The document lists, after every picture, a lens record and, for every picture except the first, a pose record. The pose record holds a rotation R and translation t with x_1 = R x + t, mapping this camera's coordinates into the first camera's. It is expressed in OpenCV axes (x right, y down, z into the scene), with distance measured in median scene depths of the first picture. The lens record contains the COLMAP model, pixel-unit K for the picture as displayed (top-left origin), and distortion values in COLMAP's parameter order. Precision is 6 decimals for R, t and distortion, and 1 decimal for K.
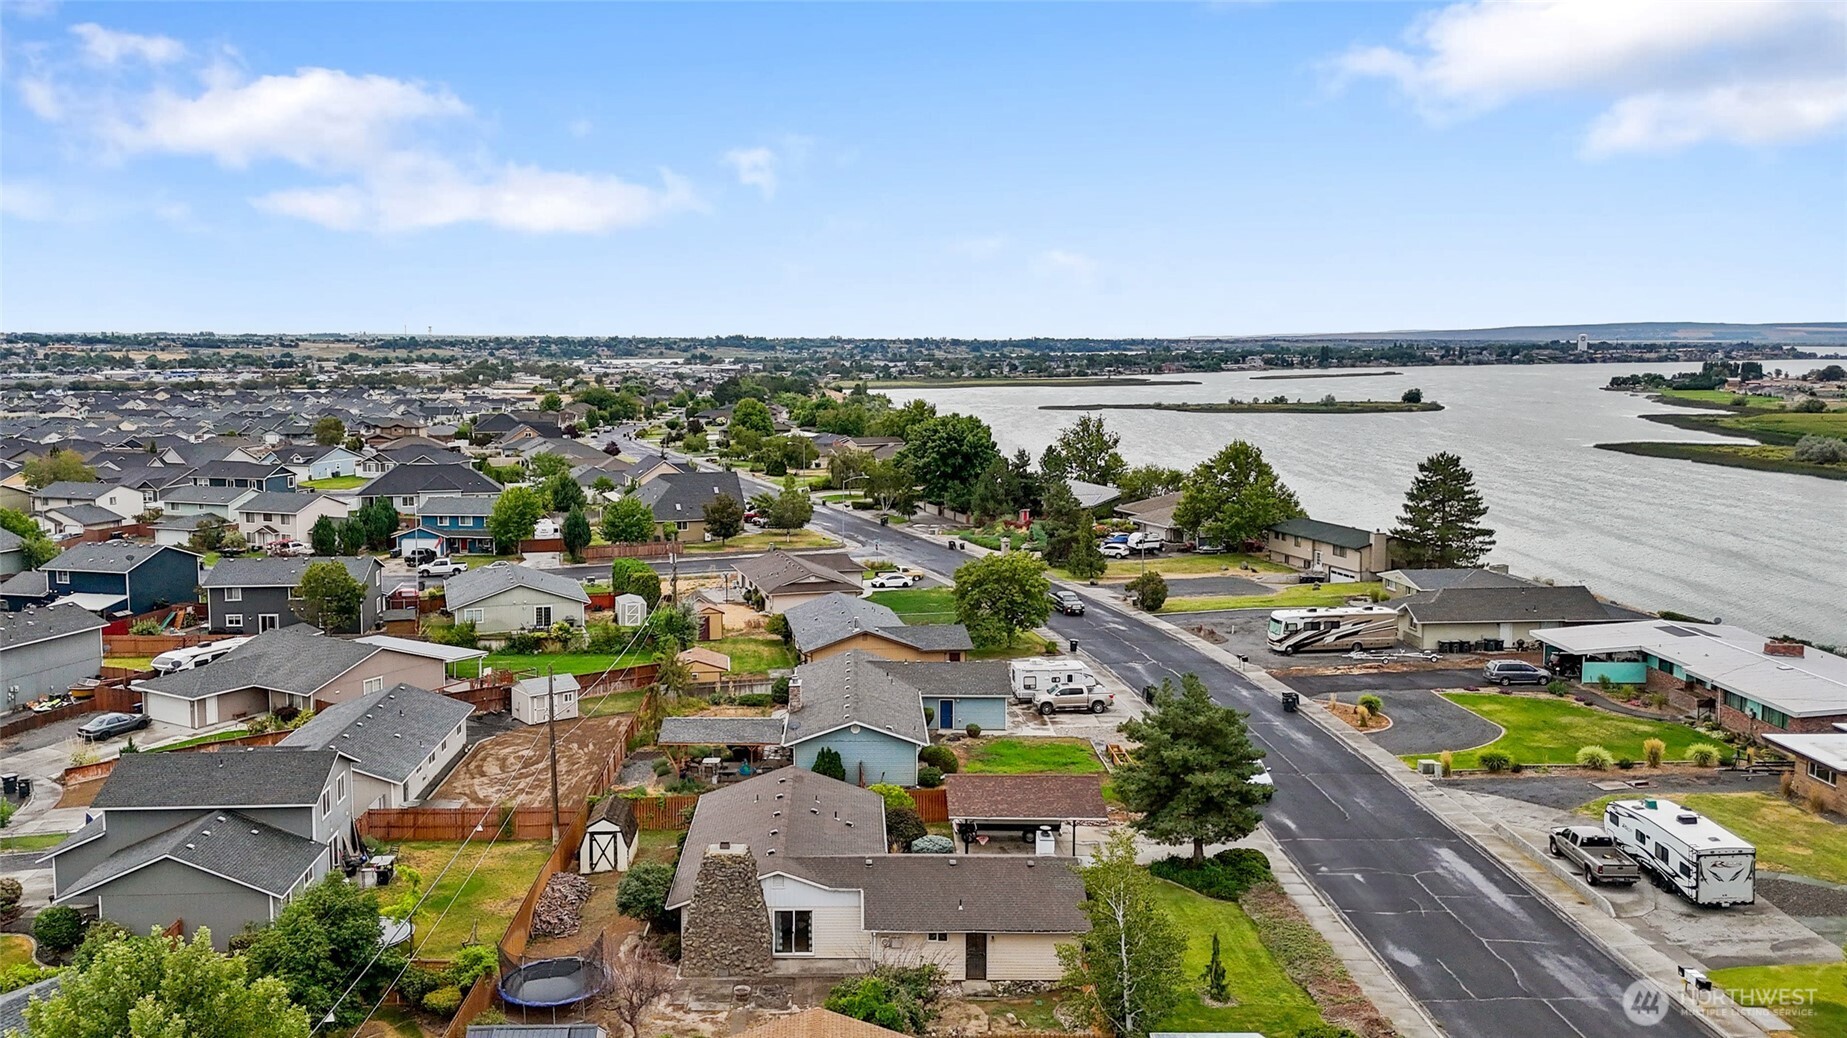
lens RADIAL K [[1497.4, 0, 866.4], [0, 1497.4, 517.6], [0, 0, 1]] dist [0.118890, -0.138703]
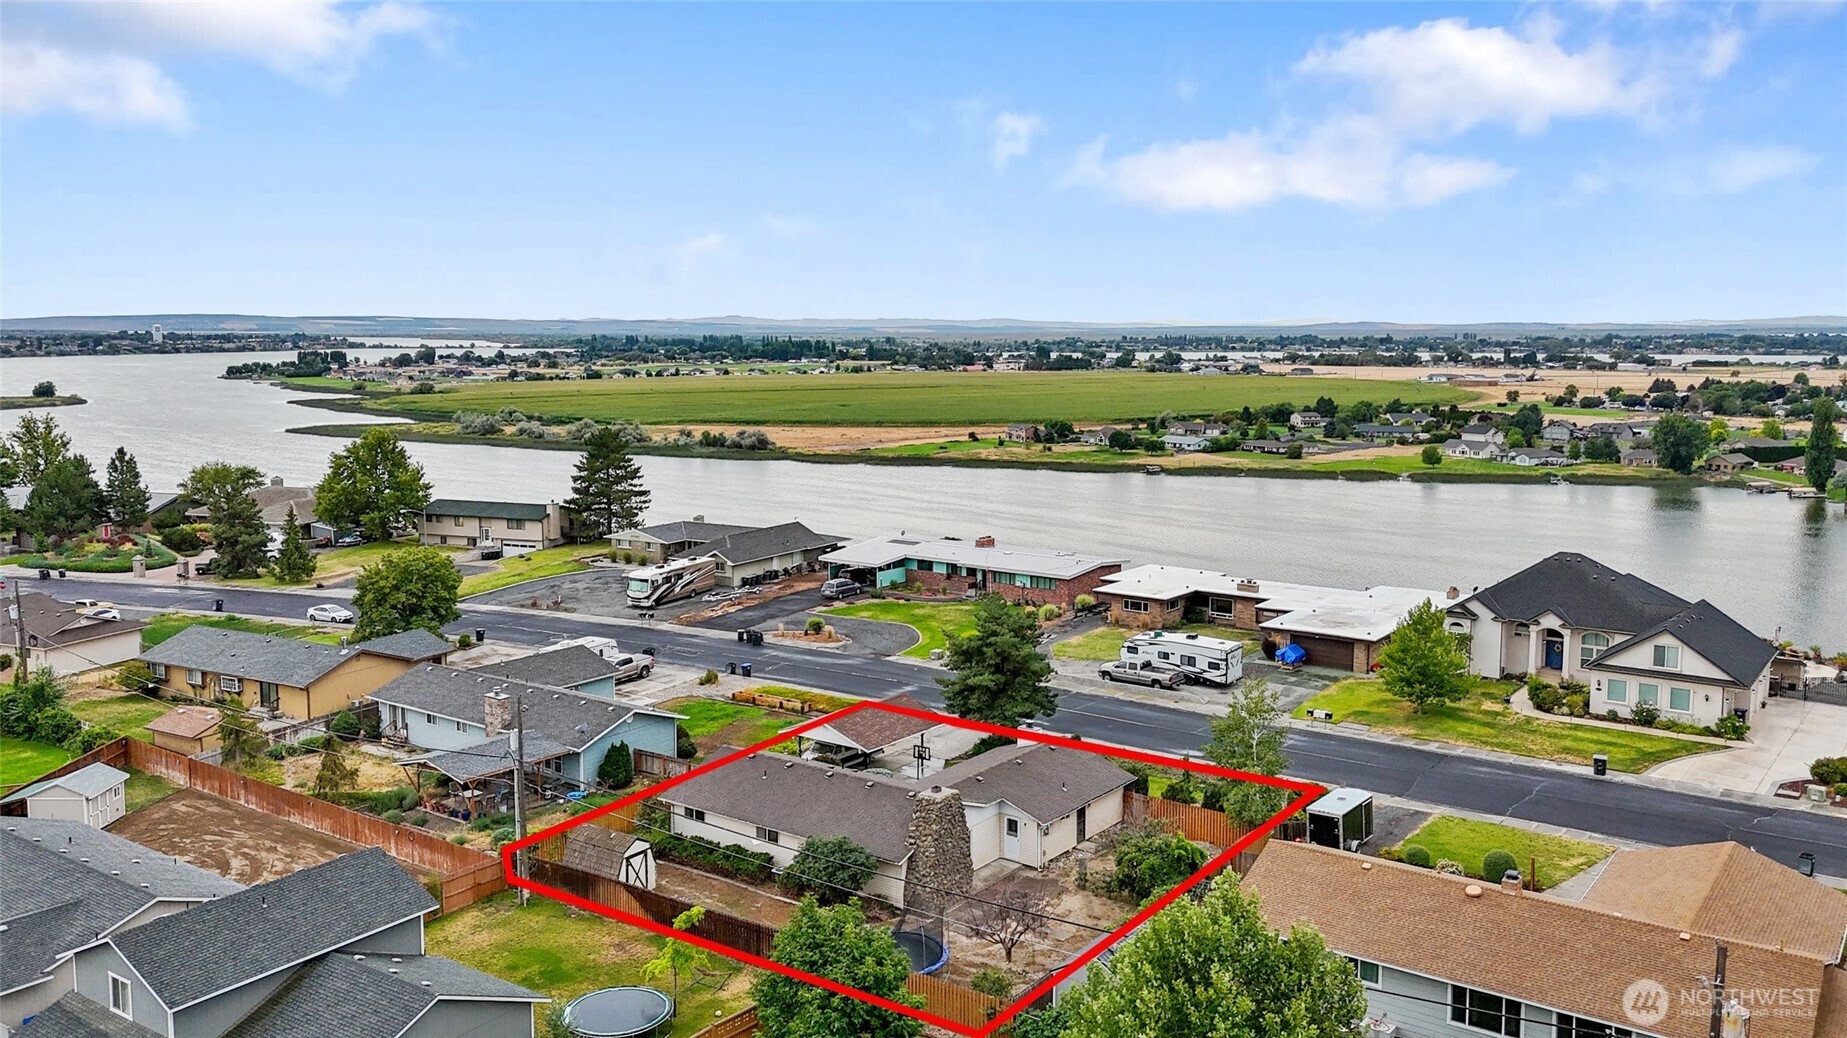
lens RADIAL K [[1497.4, 0, 866.4], [0, 1497.4, 517.6], [0, 0, 1]] dist [0.118890, -0.138703]
pose [[0.604738, -0.102022, 0.789863, -0.390677], [0.097444, 0.993788, 0.053756, -0.016194], [-0.790440, 0.044459, 0.610923, 0.151899]]
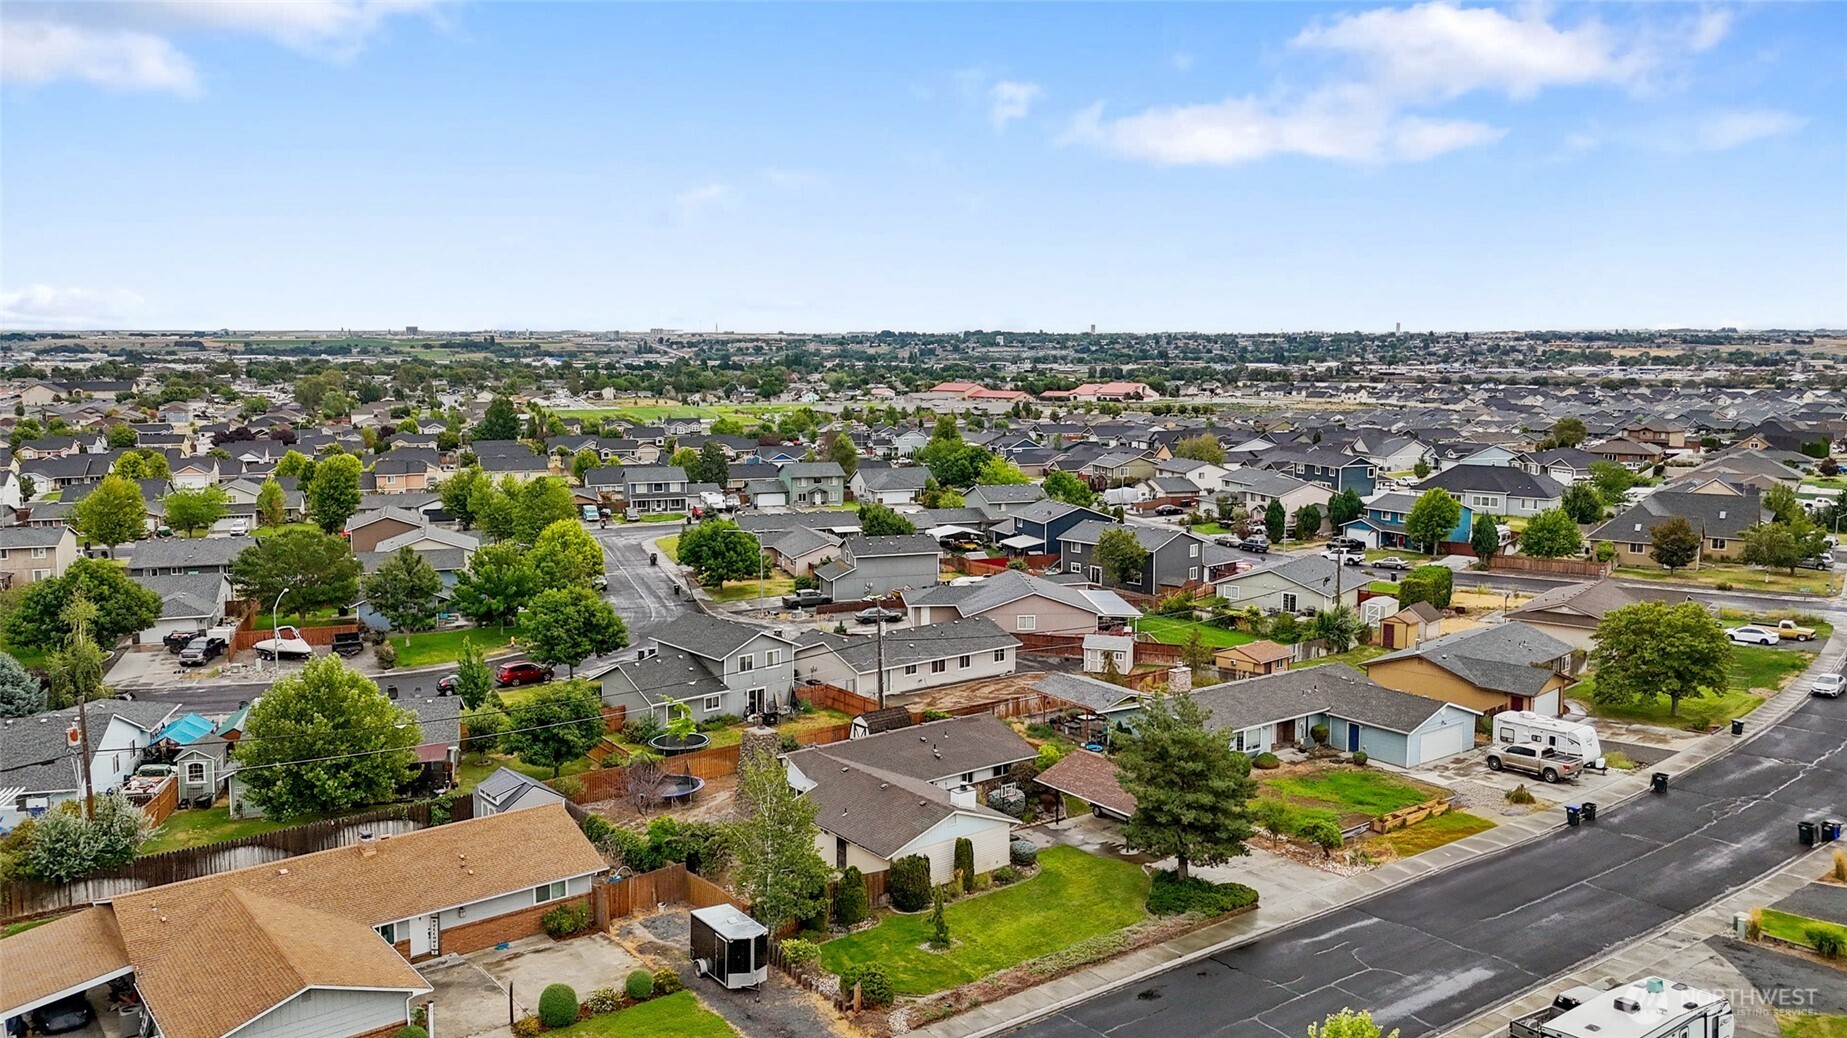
lens RADIAL K [[1497.4, 0, 866.4], [0, 1497.4, 517.6], [0, 0, 1]] dist [0.118890, -0.138703]
pose [[0.581358, 0.099643, -0.807524, 0.419820], [-0.097585, 0.993848, 0.052380, -0.019002], [0.807775, 0.048350, 0.587504, 0.112720]]
